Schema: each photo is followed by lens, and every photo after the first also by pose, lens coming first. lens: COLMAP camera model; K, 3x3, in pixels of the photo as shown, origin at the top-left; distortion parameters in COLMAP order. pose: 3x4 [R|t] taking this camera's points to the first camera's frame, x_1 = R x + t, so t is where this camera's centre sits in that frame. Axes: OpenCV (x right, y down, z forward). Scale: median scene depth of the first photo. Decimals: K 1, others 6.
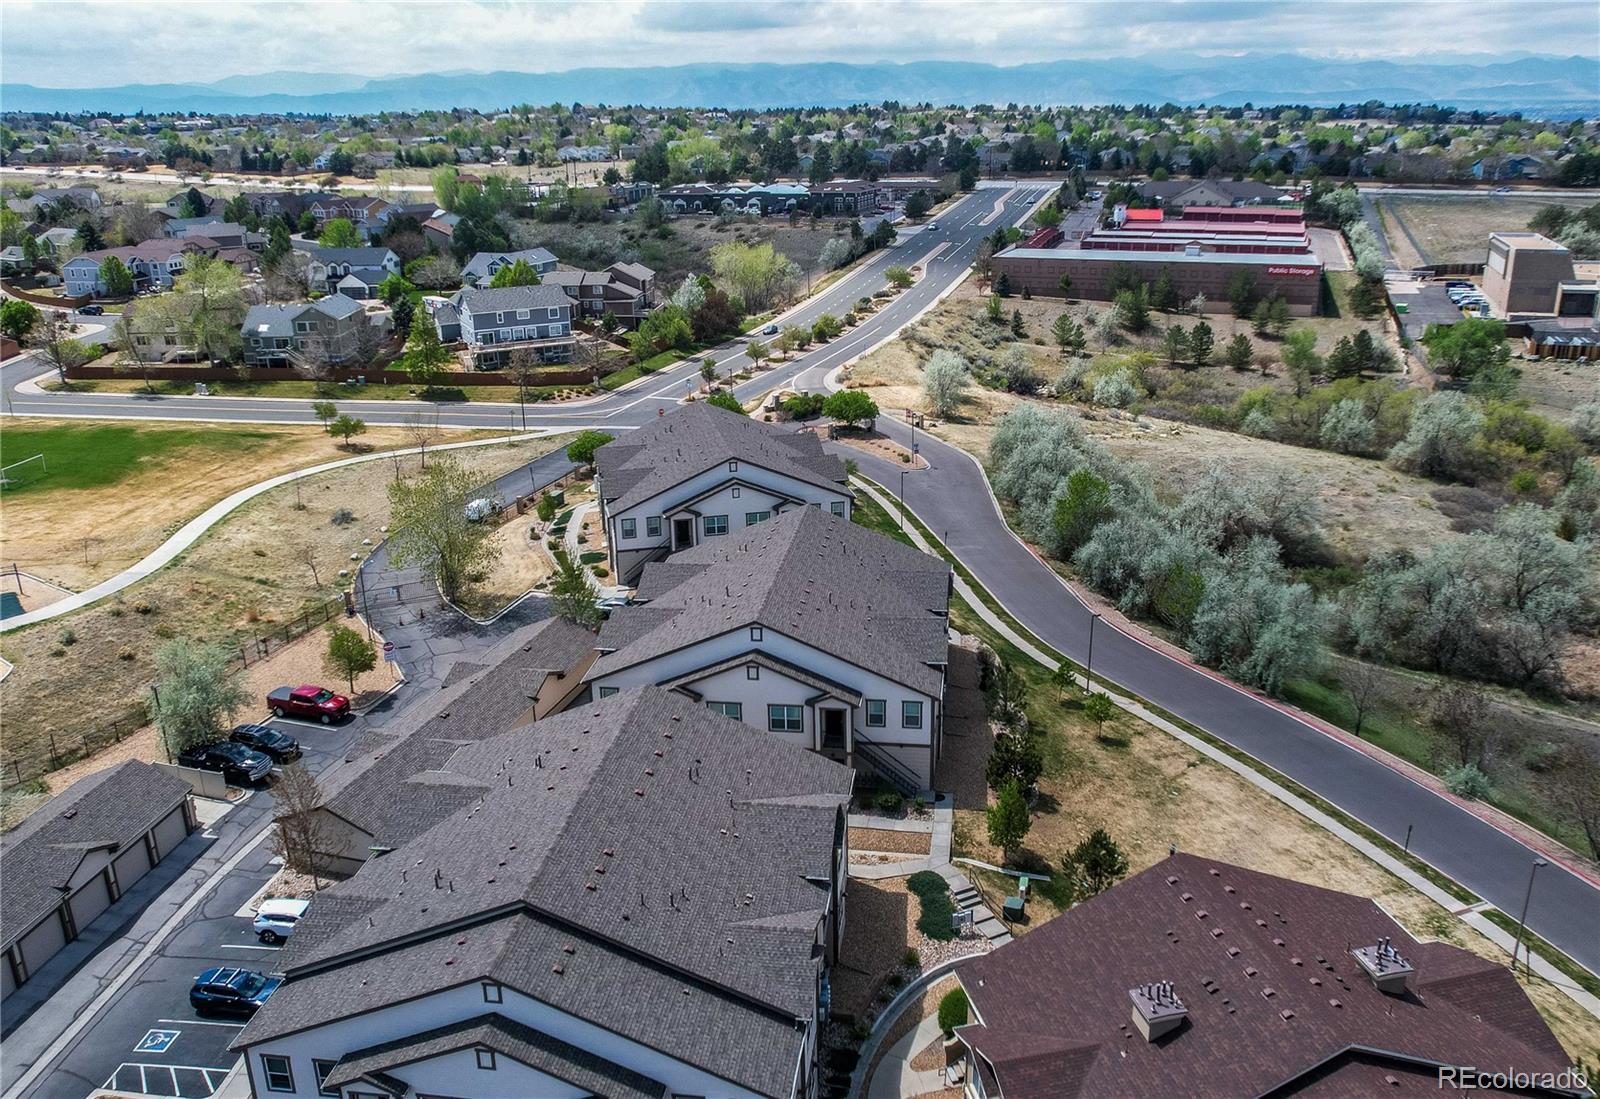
lens RADIAL K [[1263.7, 0, 844.2], [0, 1263.7, 575.6], [0, 0, 1]] dist [-0.049085, 0.031698]
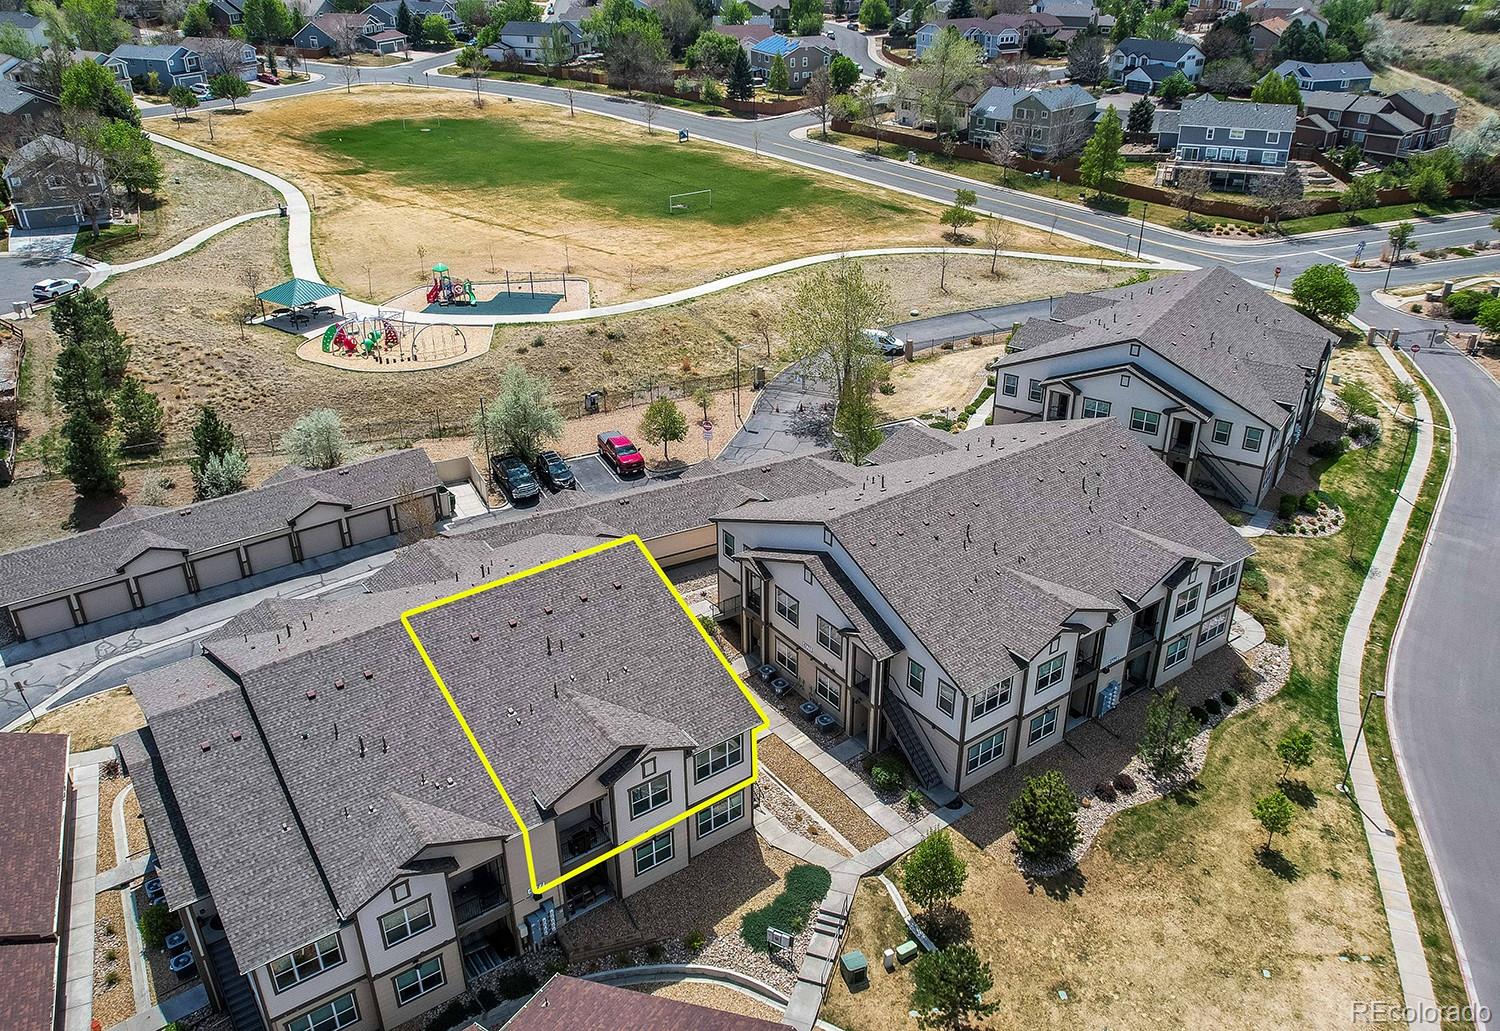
lens RADIAL K [[1184.7, 0, 791.5], [0, 1184.7, 540.0], [0, 0, 1]] dist [-0.049085, 0.031698]
pose [[0.676463, 0.363461, -0.640542, 0.201840], [-0.262659, 0.931608, 0.251231, -0.068954], [0.688046, -0.001704, 0.725665, 0.175777]]
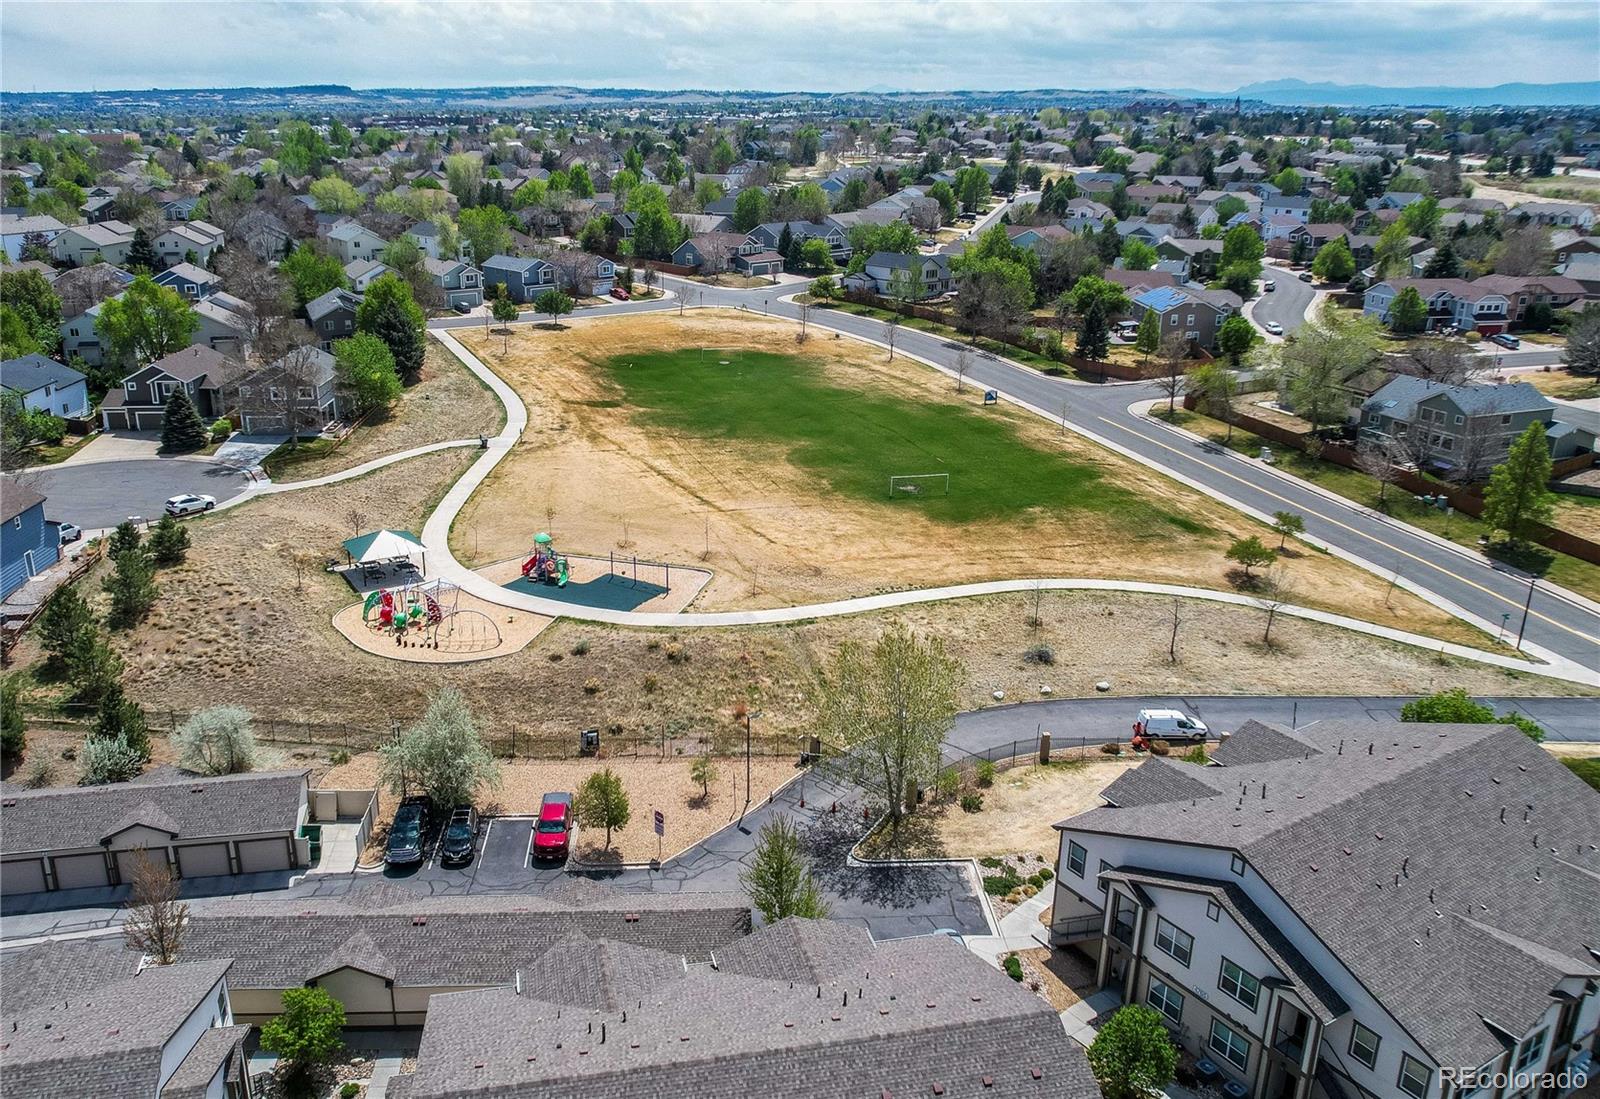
lens RADIAL K [[1276.9, 0, 773.1], [0, 1276.9, 582.3], [0, 0, 1]] dist [-0.039475, 0.006615]
pose [[0.297564, 0.342300, -0.891227, 0.180371], [-0.339148, 0.910526, 0.236477, -0.162337], [0.892432, 0.231891, 0.387030, 0.396075]]
